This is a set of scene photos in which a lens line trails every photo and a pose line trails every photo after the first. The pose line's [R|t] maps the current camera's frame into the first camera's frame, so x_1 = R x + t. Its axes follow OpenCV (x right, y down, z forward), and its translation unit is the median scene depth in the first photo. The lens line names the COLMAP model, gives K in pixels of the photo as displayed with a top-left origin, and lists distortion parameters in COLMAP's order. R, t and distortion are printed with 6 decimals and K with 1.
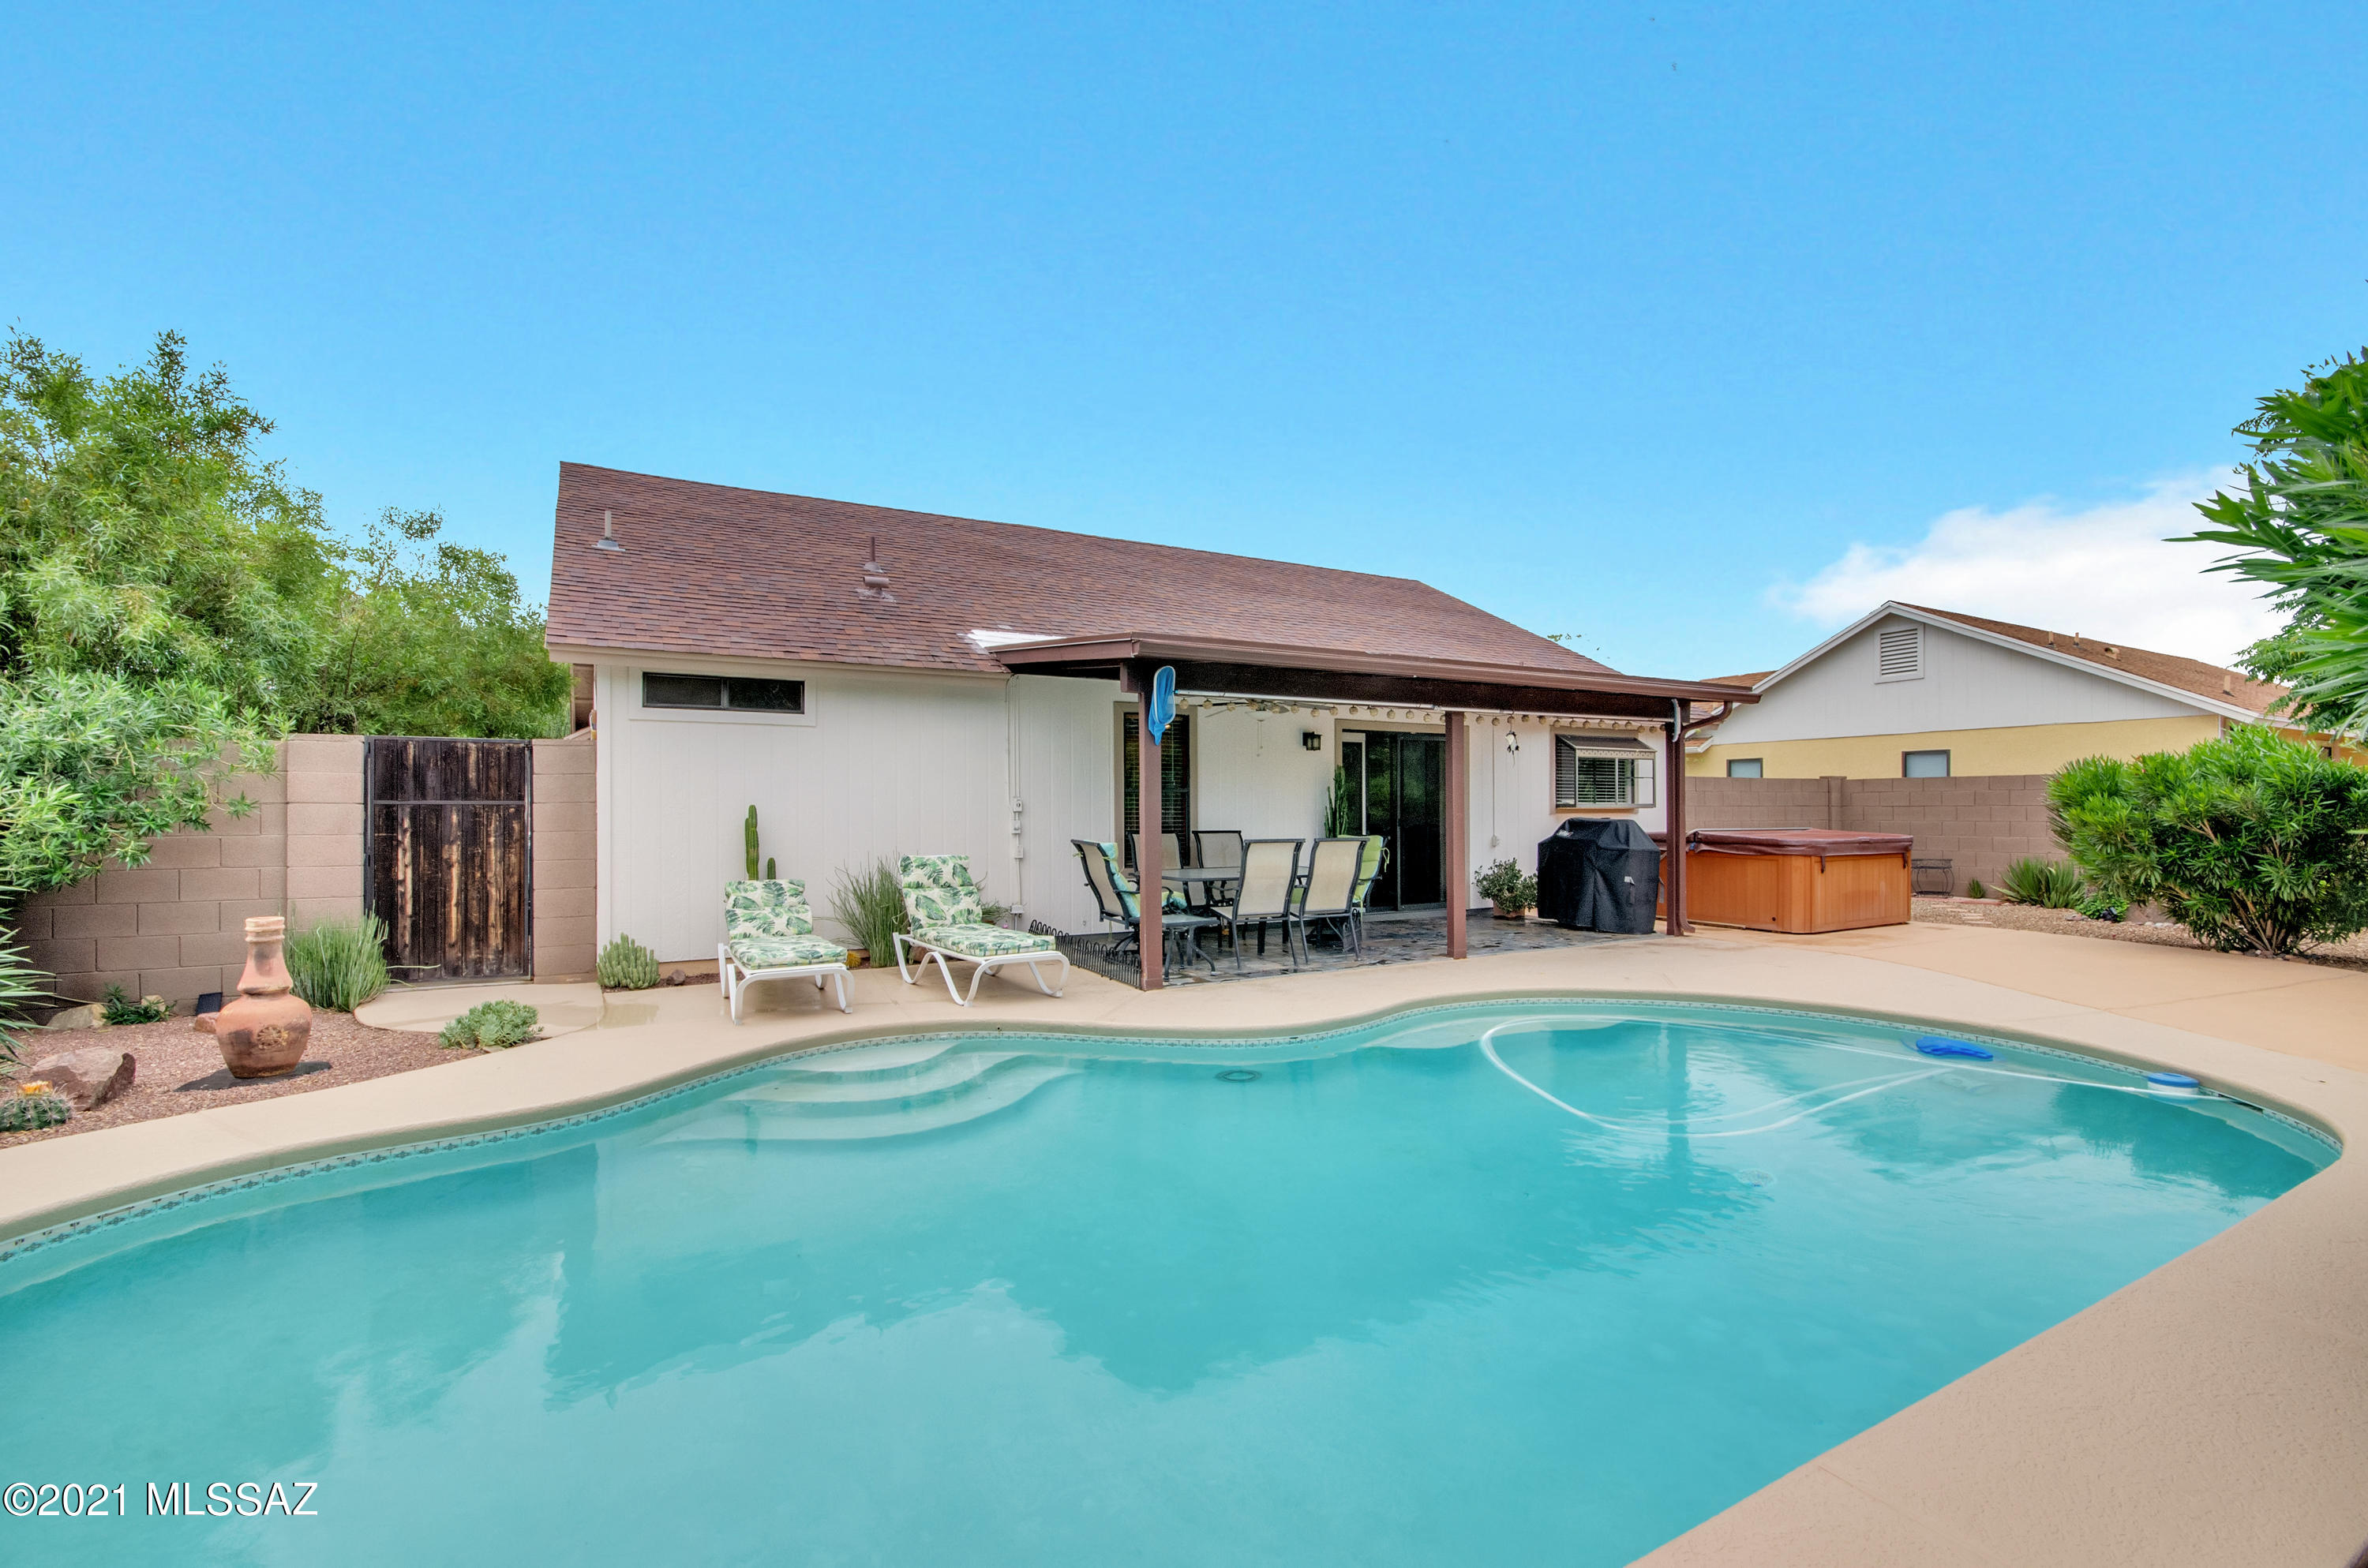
lens RADIAL K [[1077.8, 0, 1170.9], [0, 1077.8, 802.9], [0, 0, 1]] dist [0.000189, -0.004006]
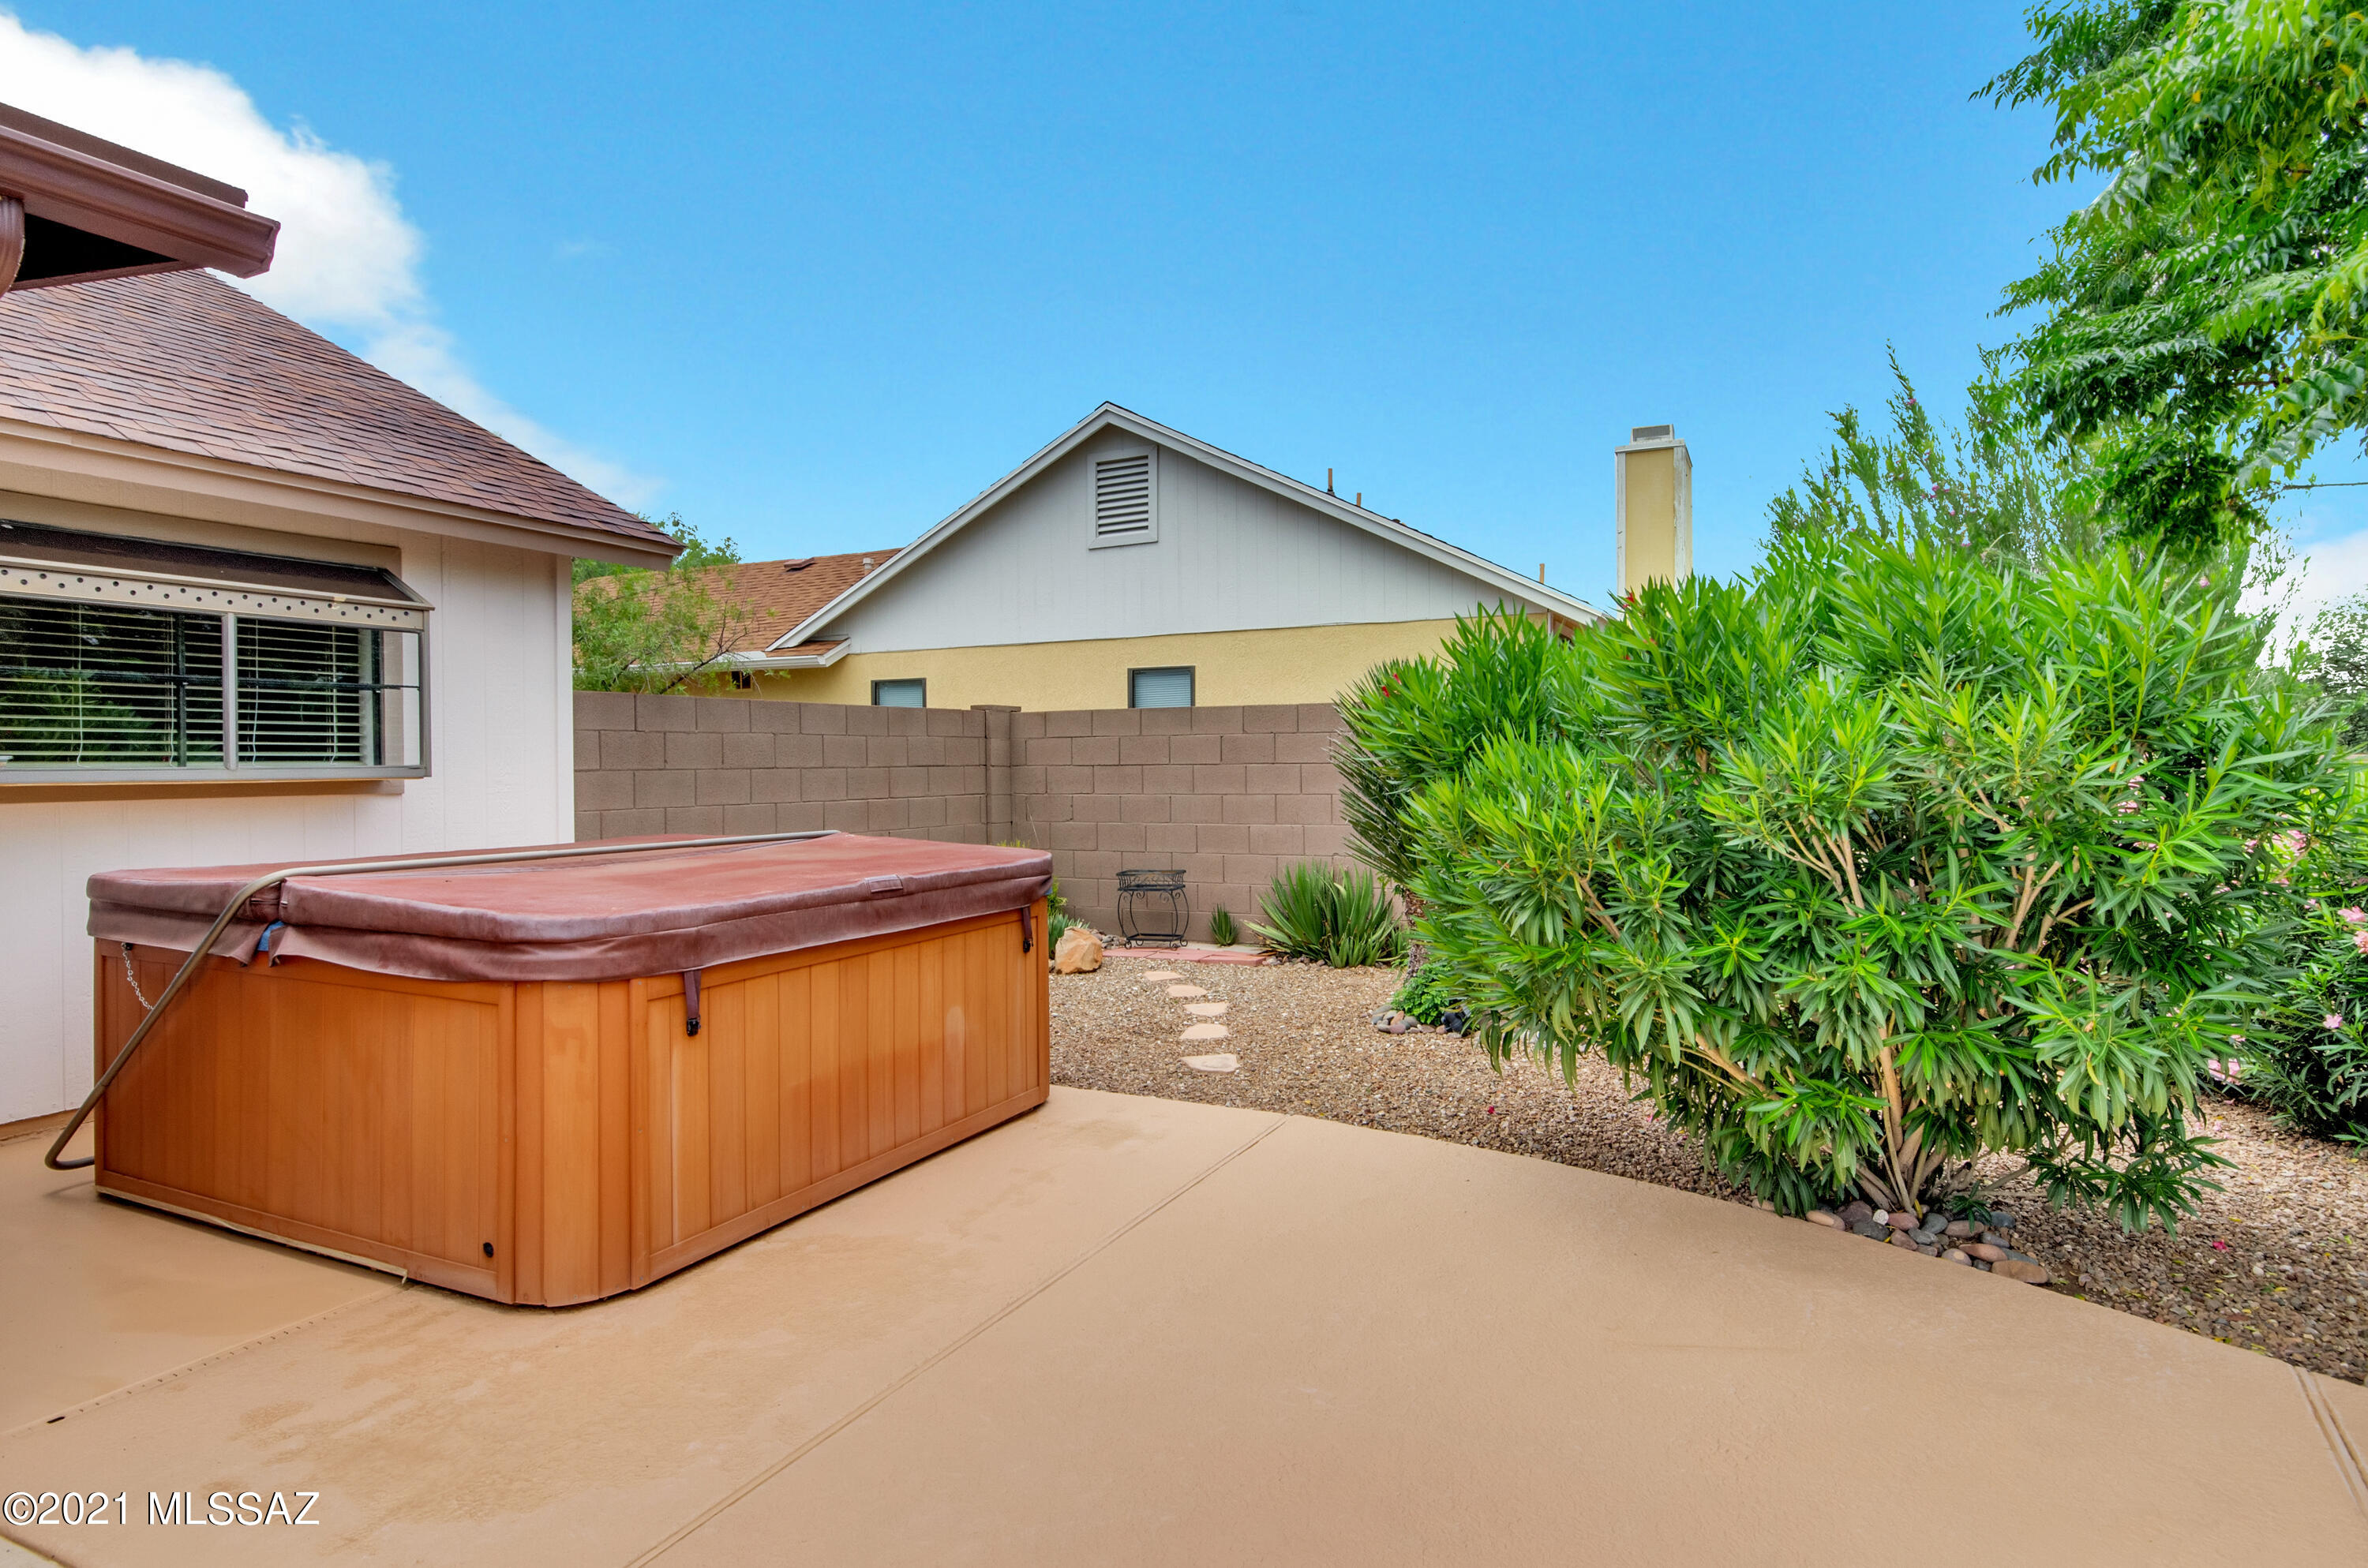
lens RADIAL K [[1361.7, 0, 1165.0], [0, 1361.7, 771.0], [0, 0, 1]] dist [0.000929, 0.000696]
pose [[0.838162, -0.008508, 0.545355, 0.498379], [0.003183, 0.999938, 0.010708, -0.001336], [-0.545412, -0.007239, 0.838137, 0.634137]]
